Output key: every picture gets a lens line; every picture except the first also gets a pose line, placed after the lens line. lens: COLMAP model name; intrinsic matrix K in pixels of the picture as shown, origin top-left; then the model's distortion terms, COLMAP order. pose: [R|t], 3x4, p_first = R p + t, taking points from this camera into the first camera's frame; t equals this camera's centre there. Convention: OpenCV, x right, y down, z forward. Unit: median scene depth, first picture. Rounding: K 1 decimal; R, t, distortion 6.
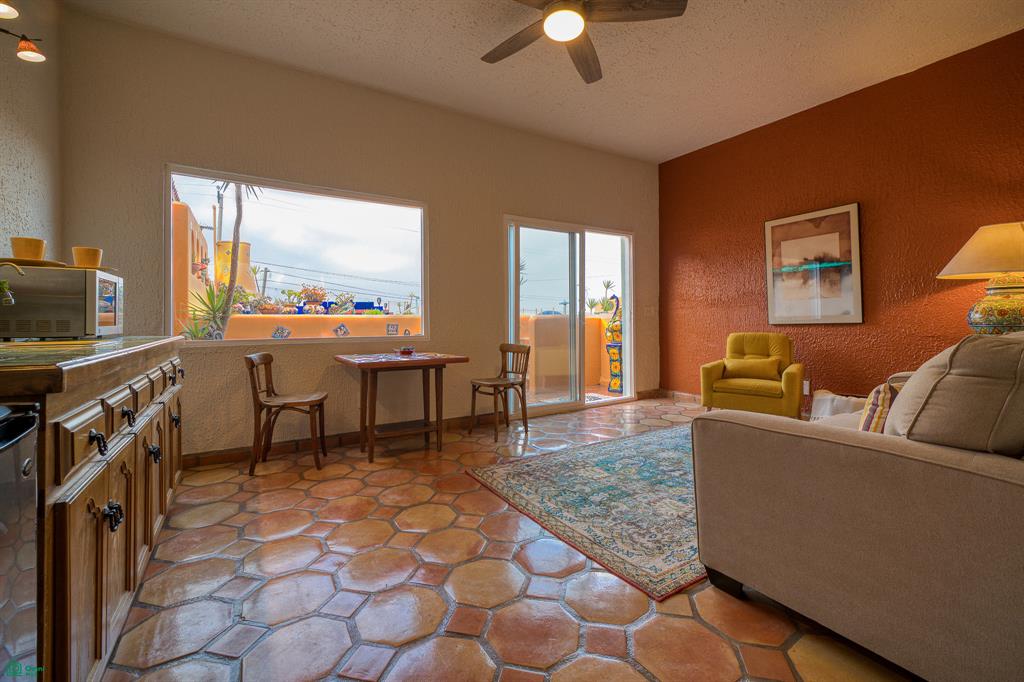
lens RADIAL K [[436.4, 0, 512.3], [0, 436.4, 315.8], [0, 0, 1]] dist [-0.001268, -0.000126]
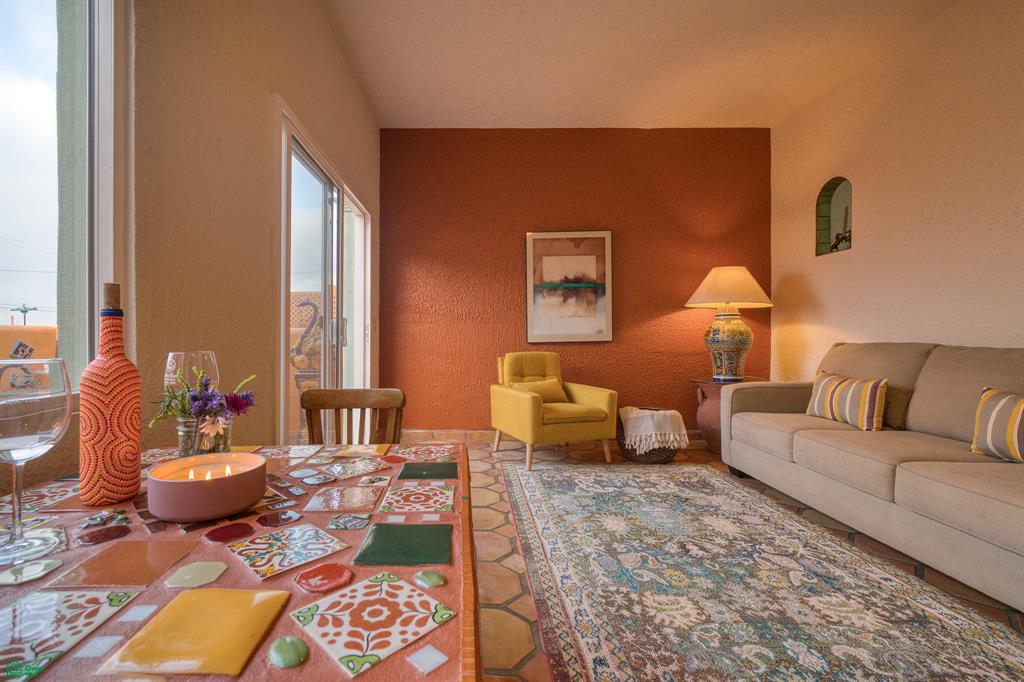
lens RADIAL K [[444.9, 0, 465.1], [0, 444.9, 339.1], [0, 0, 1]] dist [-0.001780, -0.000519]
pose [[0.538328, 0.002439, 0.842732, -0.427215], [-0.013293, 0.999896, 0.005598, 0.012332], [-0.842630, -0.014216, 0.538305, 0.887592]]
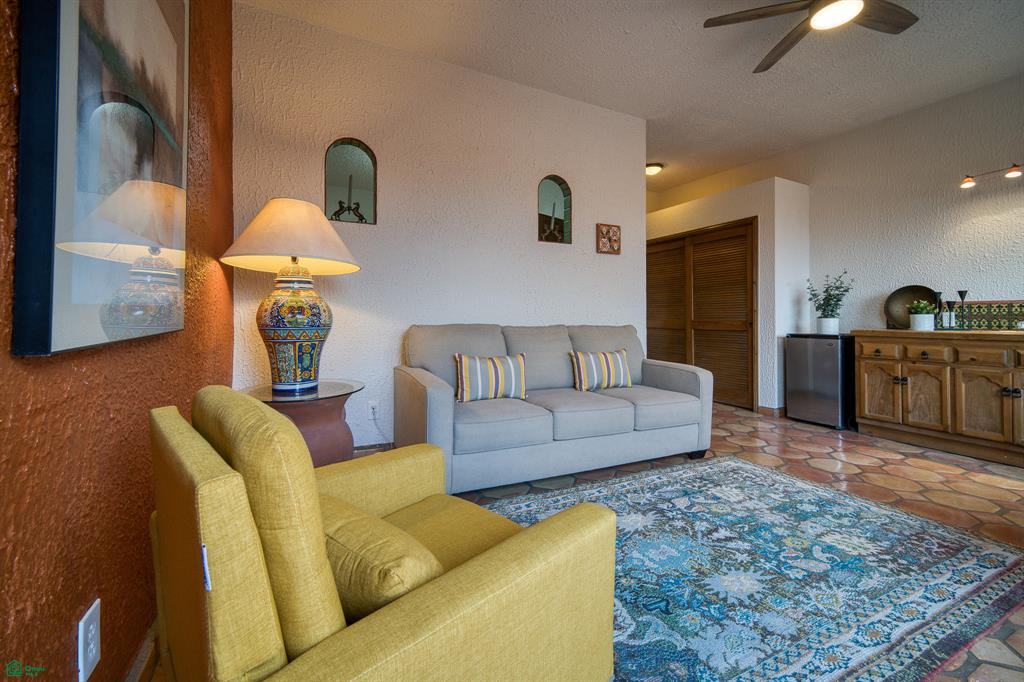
lens RADIAL K [[436.4, 0, 512.3], [0, 436.4, 315.8], [0, 0, 1]] dist [-0.001268, -0.000126]
pose [[-0.996012, 0.003688, 0.089149, 0.626407], [0.001894, 0.999794, -0.020198, 0.013465], [-0.089205, -0.019949, -0.995814, 1.674232]]
